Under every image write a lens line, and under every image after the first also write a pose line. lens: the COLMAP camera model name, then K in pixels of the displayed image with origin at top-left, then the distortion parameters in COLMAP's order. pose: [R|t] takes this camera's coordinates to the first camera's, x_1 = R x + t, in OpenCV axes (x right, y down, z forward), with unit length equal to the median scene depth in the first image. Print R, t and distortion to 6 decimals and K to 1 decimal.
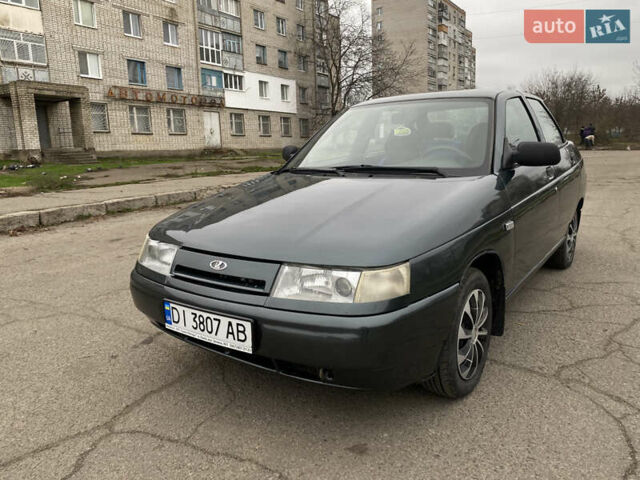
lens RADIAL K [[492.9, 0, 318.0], [0, 492.9, 226.8], [0, 0, 1]] dist [0.009697, -0.008424]
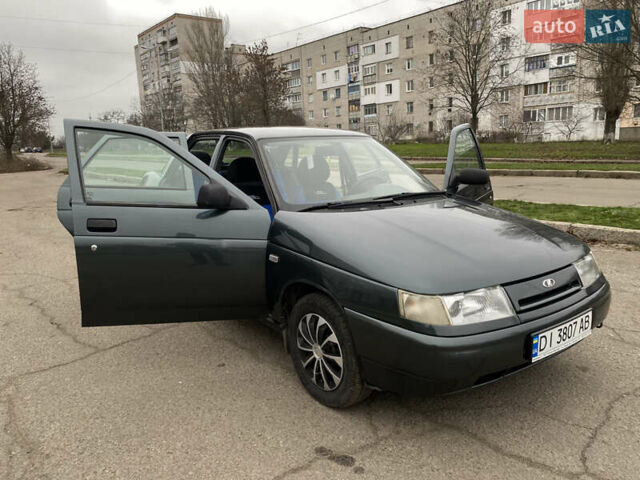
lens RADIAL K [[485.1, 0, 316.7], [0, 485.1, 243.3], [0, 0, 1]] dist [0.003296, 0.001770]
pose [[0.310432, -0.165075, 0.936153, -0.107010], [0.175541, 0.977824, 0.114213, -0.017931], [-0.934247, 0.128878, 0.332526, 0.084563]]
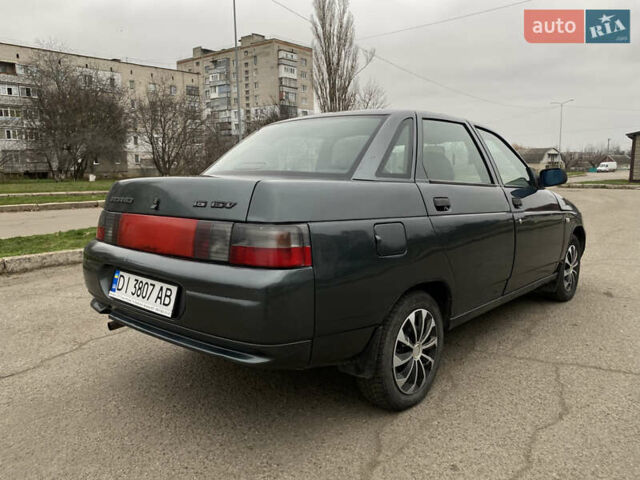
lens RADIAL K [[489.7, 0, 317.7], [0, 489.7, 230.3], [0, 0, 1]] dist [0.011466, -0.007416]
pose [[-0.994009, 0.030997, 0.104814, 0.041730], [0.059322, 0.958414, 0.279147, -0.047246], [-0.091803, 0.283693, -0.954511, 0.272775]]
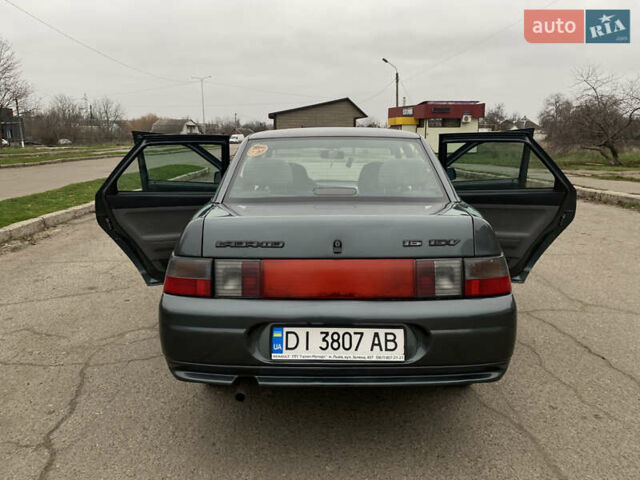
lens RADIAL K [[494.5, 0, 326.9], [0, 494.5, 224.2], [0, 0, 1]] dist [0.002201, 0.000606]
pose [[-0.812170, 0.129774, -0.568804, 0.119459], [-0.073243, 0.944554, 0.320083, -0.057278], [0.578804, 0.301623, -0.757634, 0.251565]]
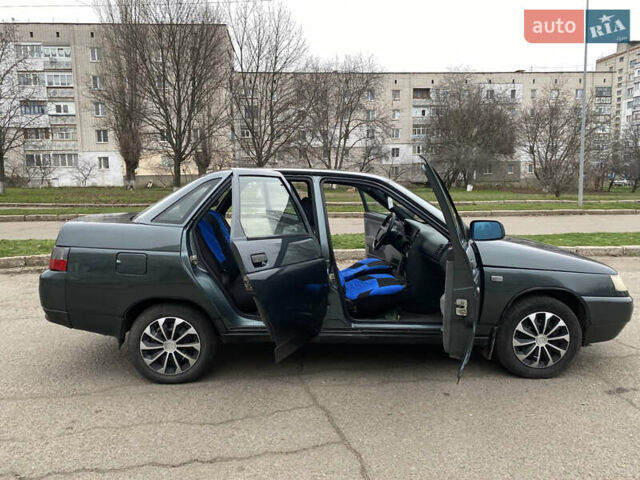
lens RADIAL K [[483.5, 0, 314.0], [0, 483.5, 237.8], [0, 0, 1]] dist [0.000275, -0.005101]
pose [[-0.617569, -0.054796, 0.784606, -0.082909], [0.155143, 0.969483, 0.189822, -0.045150], [-0.771064, 0.238955, -0.590221, 0.231198]]
